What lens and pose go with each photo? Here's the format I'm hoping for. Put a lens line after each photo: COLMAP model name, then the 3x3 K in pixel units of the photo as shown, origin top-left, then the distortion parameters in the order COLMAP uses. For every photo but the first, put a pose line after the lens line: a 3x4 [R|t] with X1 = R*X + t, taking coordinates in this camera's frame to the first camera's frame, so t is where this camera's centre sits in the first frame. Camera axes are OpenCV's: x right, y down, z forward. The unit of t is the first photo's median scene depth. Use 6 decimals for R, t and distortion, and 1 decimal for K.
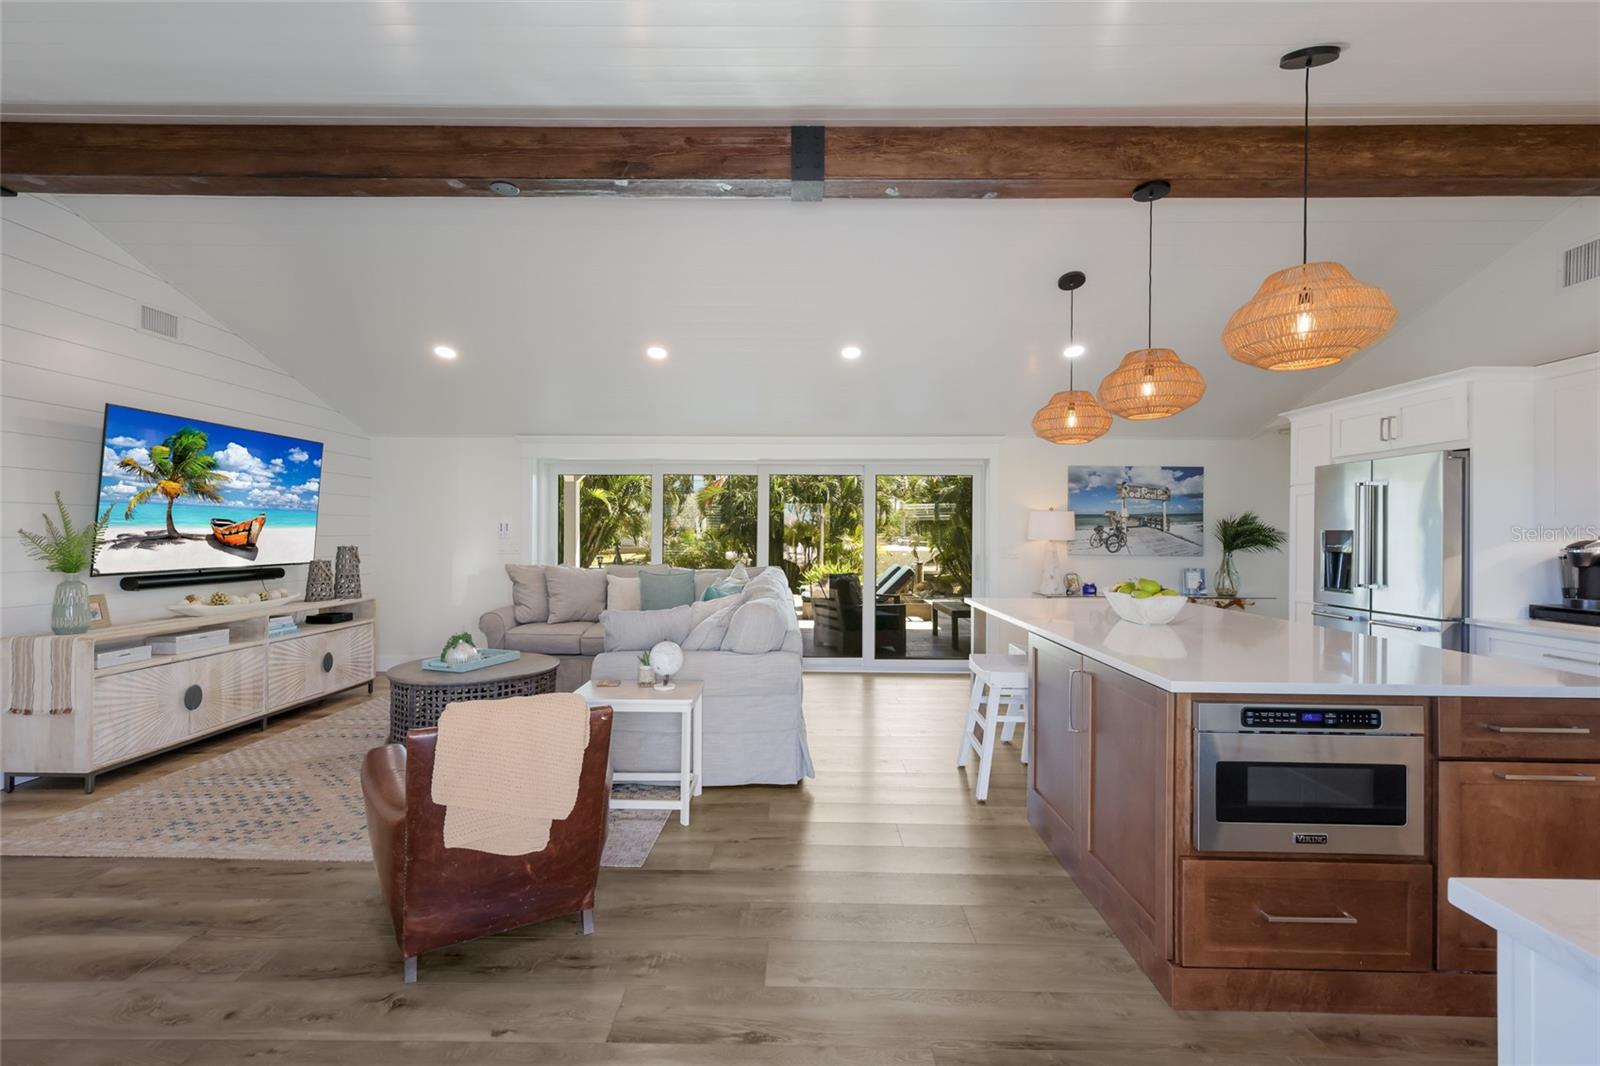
lens RADIAL K [[697.9, 0, 796.6], [0, 697.9, 529.1], [0, 0, 1]] dist [0.003643, 0.000078]
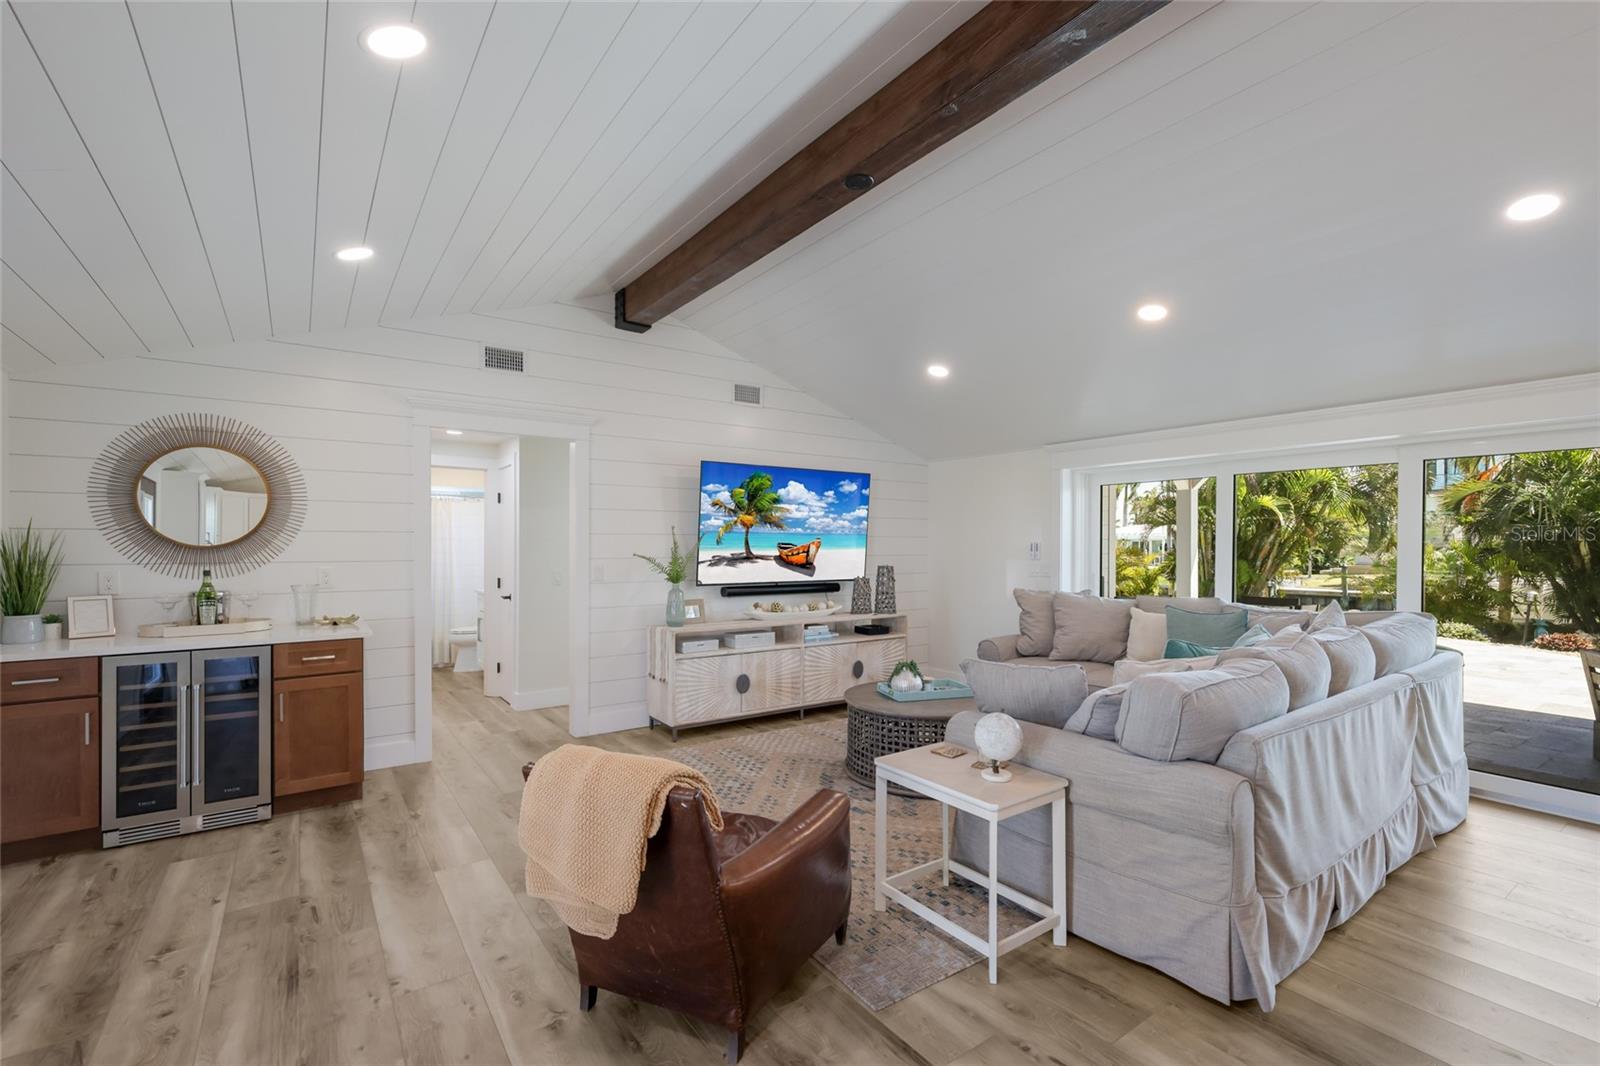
lens RADIAL K [[697.9, 0, 797.0], [0, 697.9, 547.5], [0, 0, 1]] dist [0.003643, 0.000078]
pose [[0.585282, -0.000208, -0.810830, 0.202717], [0.006218, 0.999972, 0.004231, -0.011722], [0.810806, -0.007518, 0.585267, 0.295617]]
